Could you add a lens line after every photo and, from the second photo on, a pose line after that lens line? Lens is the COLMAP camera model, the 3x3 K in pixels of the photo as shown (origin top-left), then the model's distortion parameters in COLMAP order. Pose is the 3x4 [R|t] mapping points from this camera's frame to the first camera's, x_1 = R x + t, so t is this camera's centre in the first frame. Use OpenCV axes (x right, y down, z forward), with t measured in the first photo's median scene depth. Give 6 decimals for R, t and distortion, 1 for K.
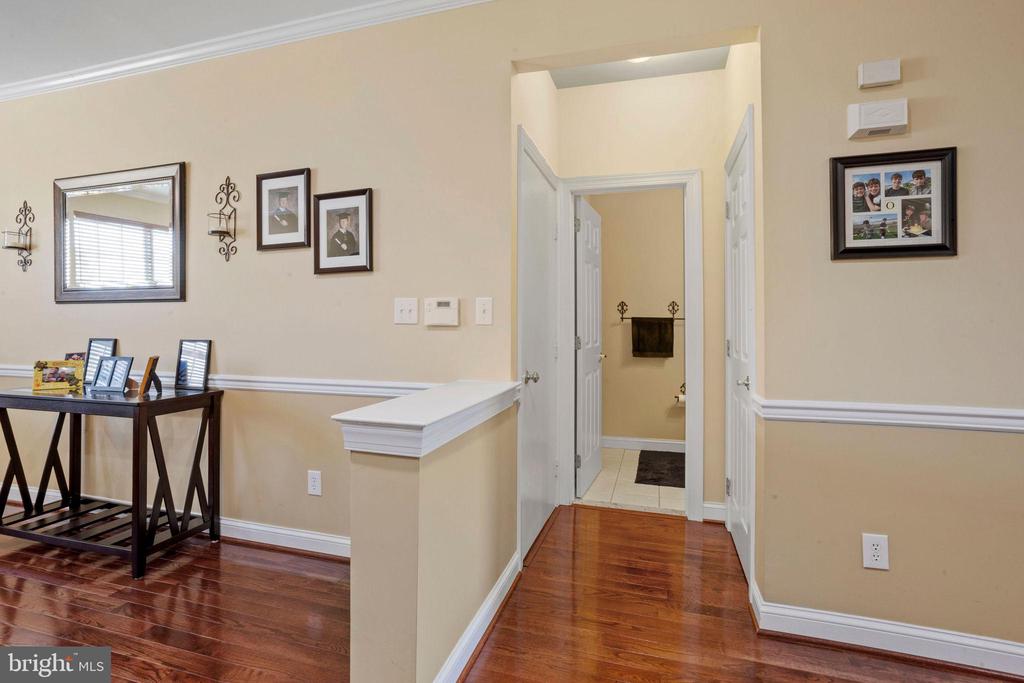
lens RADIAL K [[496.6, 0, 508.5], [0, 496.6, 326.3], [0, 0, 1]] dist [-0.037484, 0.019910]
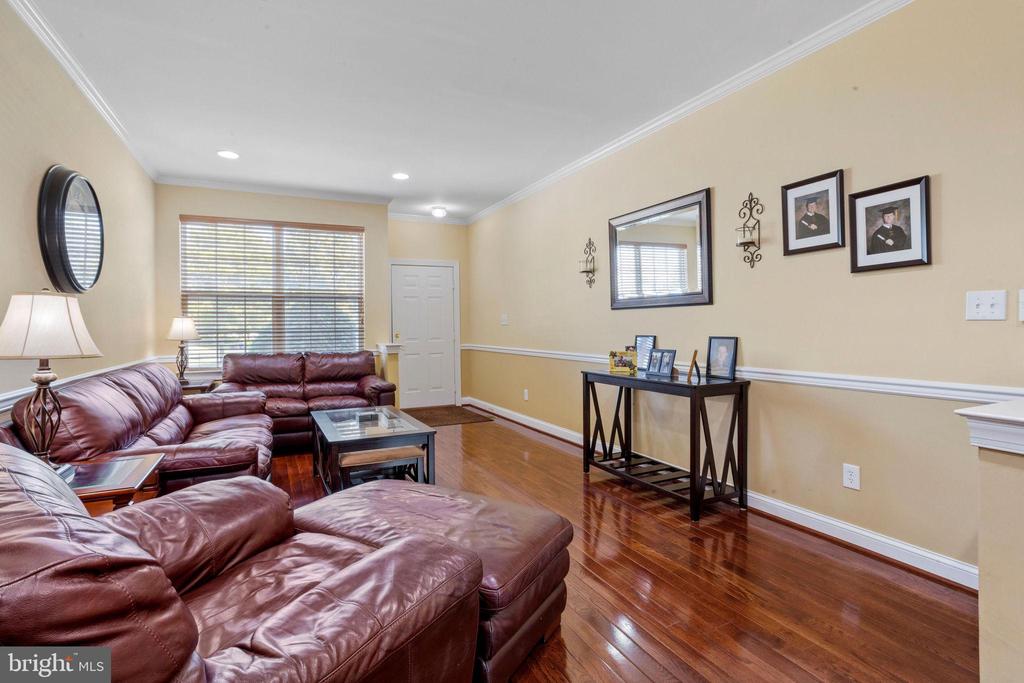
lens RADIAL K [[496.6, 0, 496.6], [0, 496.6, 338.0], [0, 0, 1]] dist [-0.037484, 0.019910]
pose [[0.669168, 0.007865, -0.743070, -0.125742], [0.013404, 0.999654, 0.022651, -0.003922], [0.742991, -0.025117, 0.668830, -0.212599]]
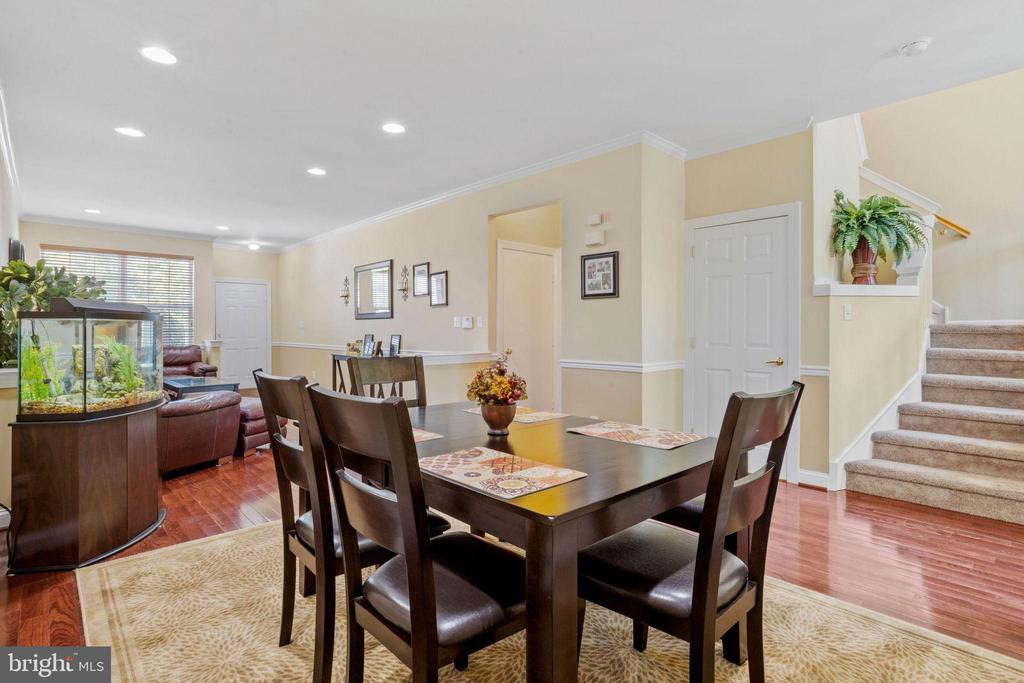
lens RADIAL K [[496.6, 0, 493.5], [0, 496.6, 332.3], [0, 0, 1]] dist [-0.037484, 0.019910]
pose [[0.859985, -0.000875, -0.510318, 1.056108], [0.005852, 0.999950, 0.008147, -0.000781], [0.510285, -0.009993, 0.859947, -0.875182]]
